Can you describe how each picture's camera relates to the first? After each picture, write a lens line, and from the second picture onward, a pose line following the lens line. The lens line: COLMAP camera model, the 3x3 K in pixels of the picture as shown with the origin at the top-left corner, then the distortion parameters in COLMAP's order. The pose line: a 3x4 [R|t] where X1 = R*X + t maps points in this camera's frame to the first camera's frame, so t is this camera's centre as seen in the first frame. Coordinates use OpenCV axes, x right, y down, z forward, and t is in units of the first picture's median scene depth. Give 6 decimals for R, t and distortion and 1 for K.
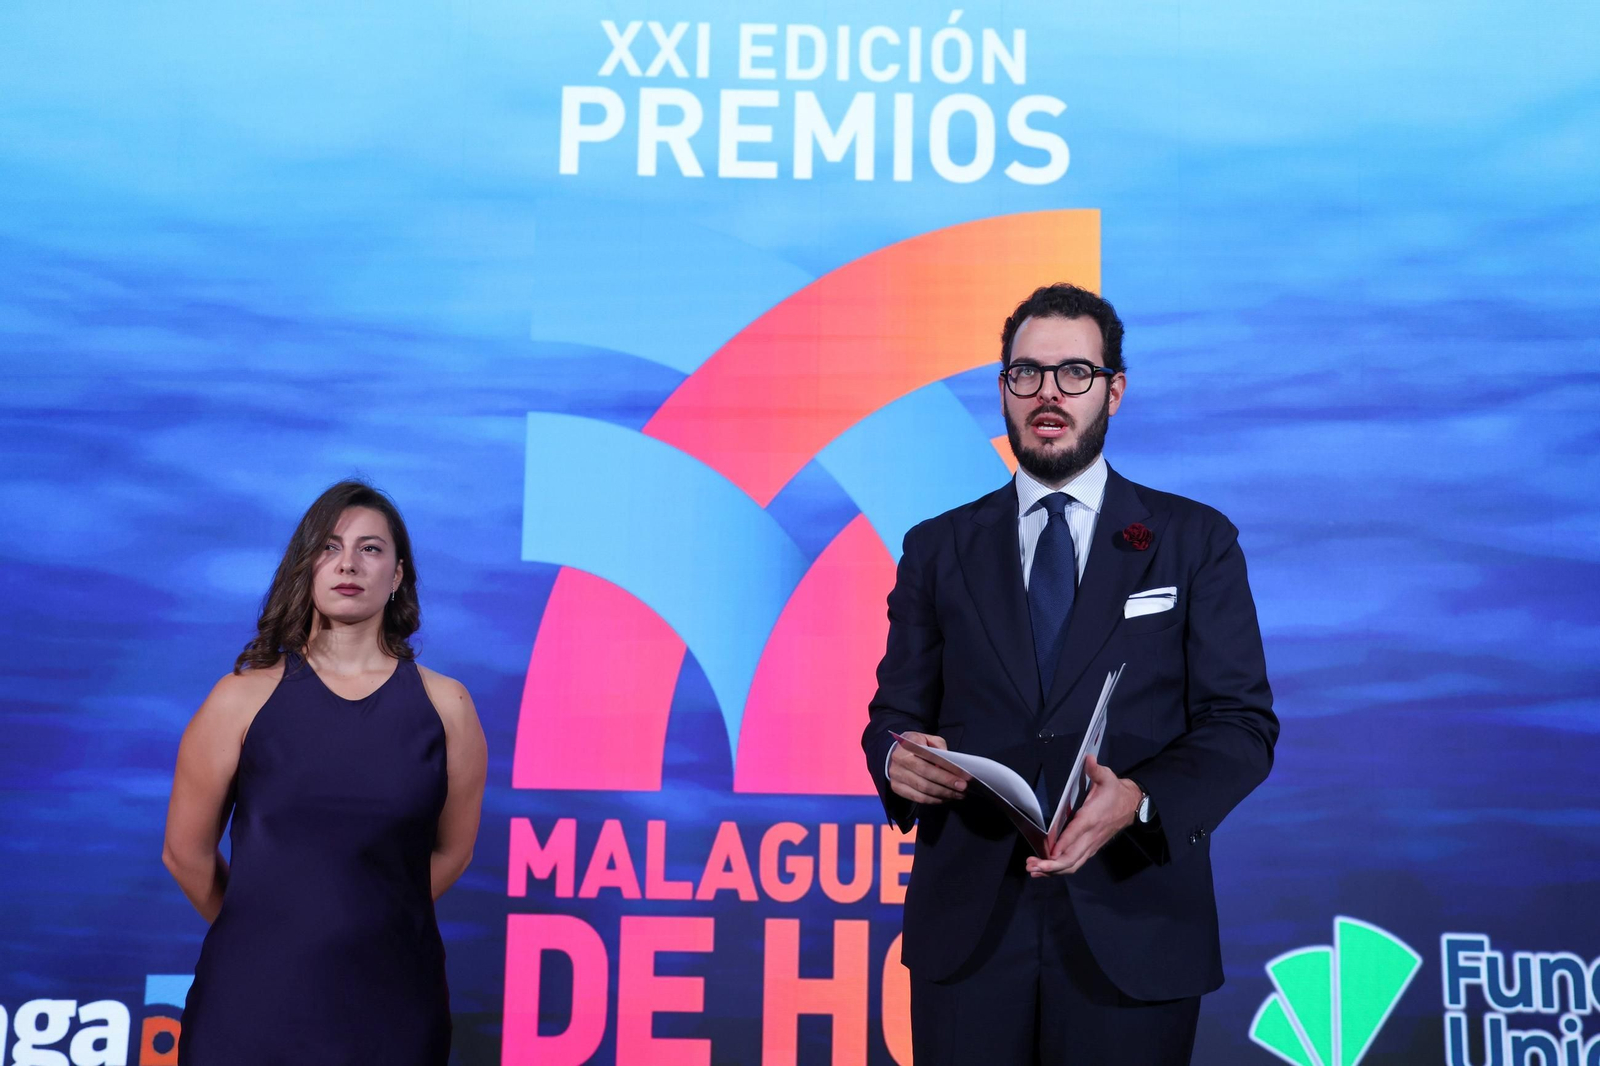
lens RADIAL K [[1648.4, 0, 799.9], [0, 1648.4, 554.1], [0, 0, 1]] dist [0.058003, 0.147360]
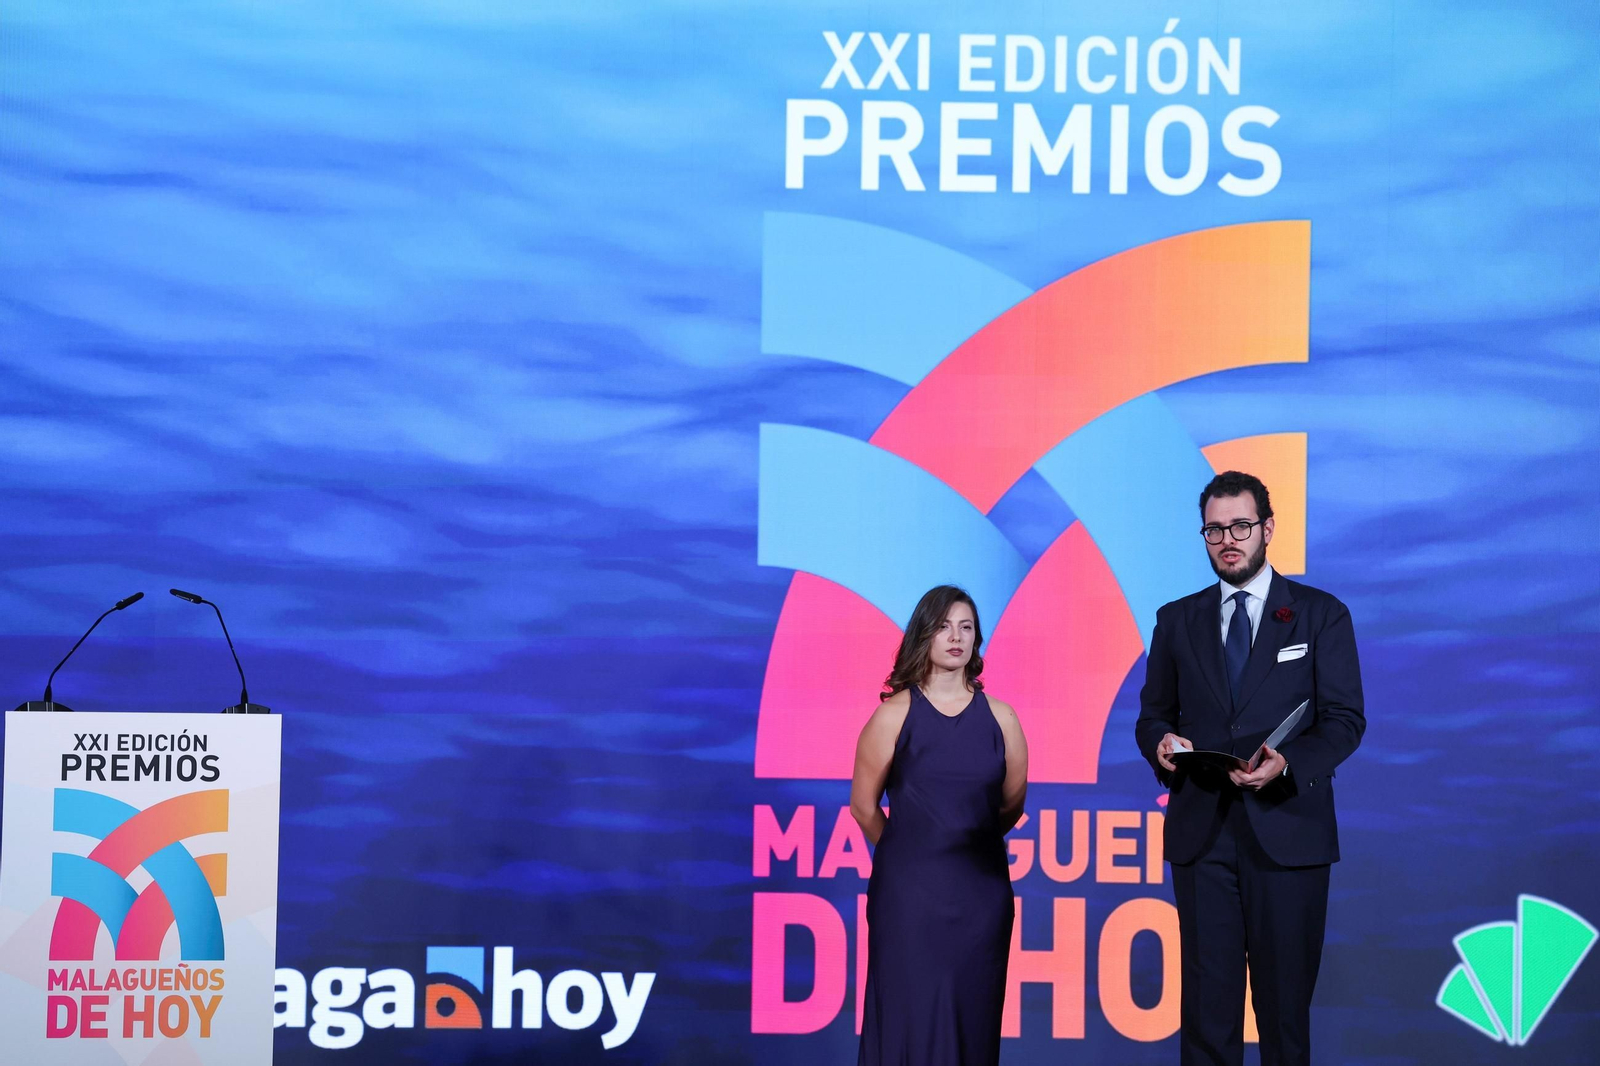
lens RADIAL K [[5799.4, 0, 800.2], [0, 5799.4, 575.4], [0, 0, 1]] dist [1.300112, -5.606201]
pose [[0.998673, -0.001554, 0.051475, -0.324050], [-0.002471, 0.996947, 0.078042, -0.273111], [-0.051439, -0.078066, 0.995620, -2.641058]]
